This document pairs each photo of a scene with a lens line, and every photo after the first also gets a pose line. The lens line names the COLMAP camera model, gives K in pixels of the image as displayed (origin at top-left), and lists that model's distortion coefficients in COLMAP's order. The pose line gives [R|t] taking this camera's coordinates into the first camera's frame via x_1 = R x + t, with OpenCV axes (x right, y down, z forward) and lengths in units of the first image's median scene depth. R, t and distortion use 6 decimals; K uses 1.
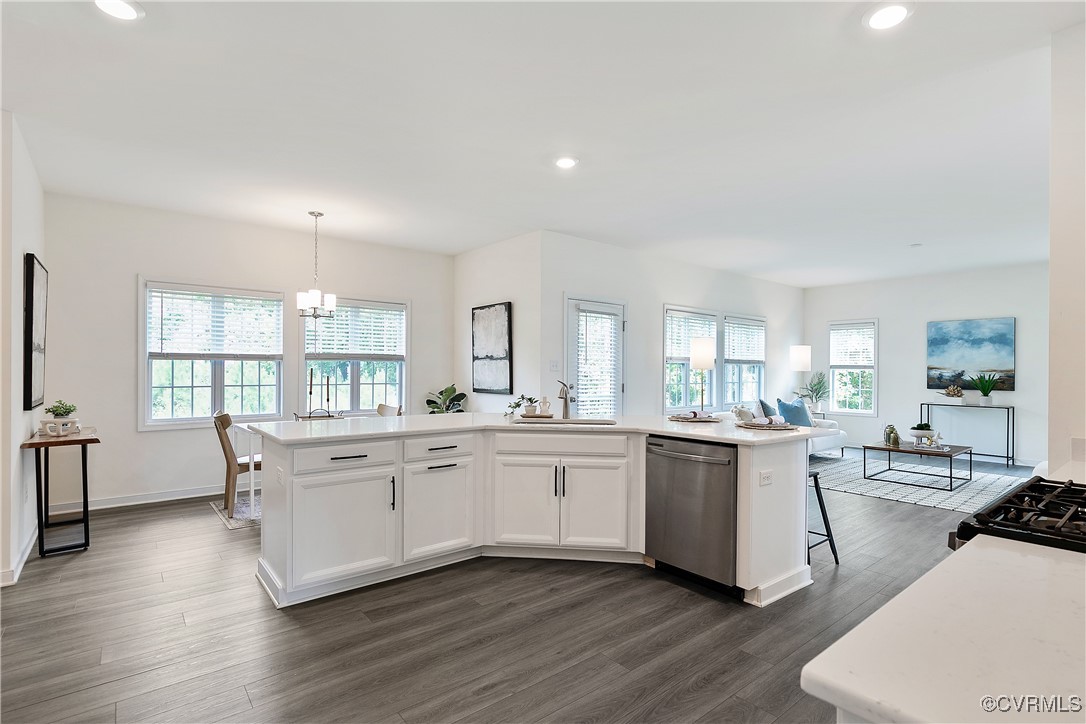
lens RADIAL K [[509.9, 0, 547.4], [0, 509.9, 363.9], [0, 0, 1]] dist [-0.005826, -0.000342]
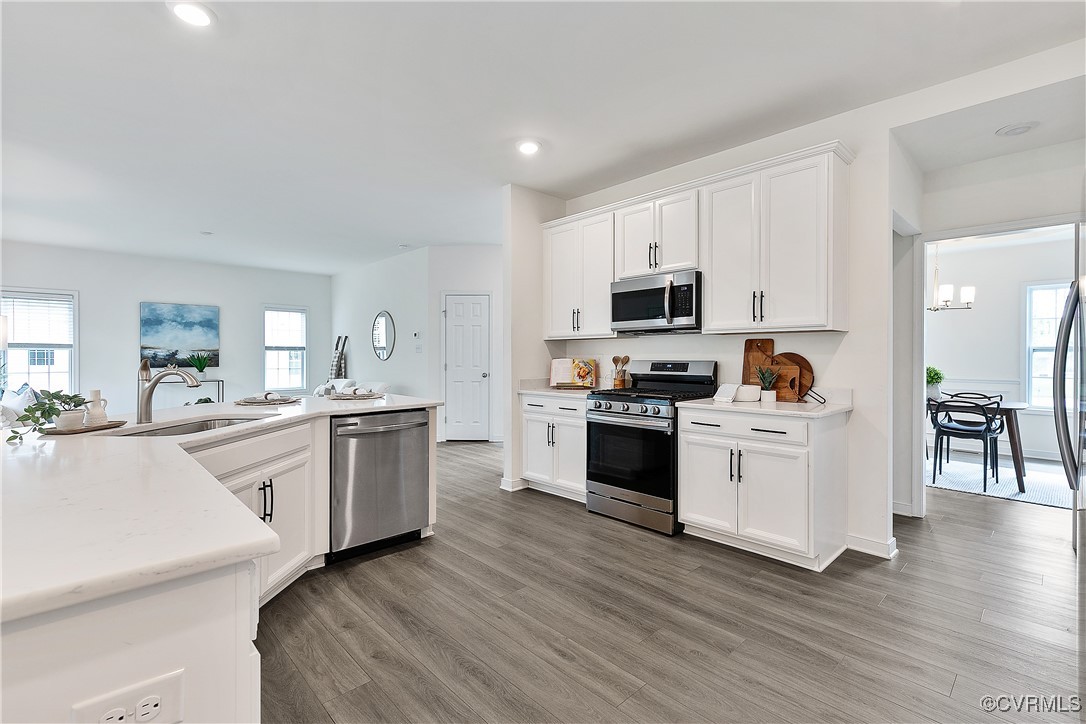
lens RADIAL K [[491.5, 0, 536.5], [0, 491.5, 352.7], [0, 0, 1]] dist [-0.021932, 0.000492]
pose [[-0.054183, -0.001752, 0.998529, -0.287949], [-0.010880, 0.999940, 0.001164, 0.009747], [-0.998472, -0.010801, -0.054199, 0.295010]]
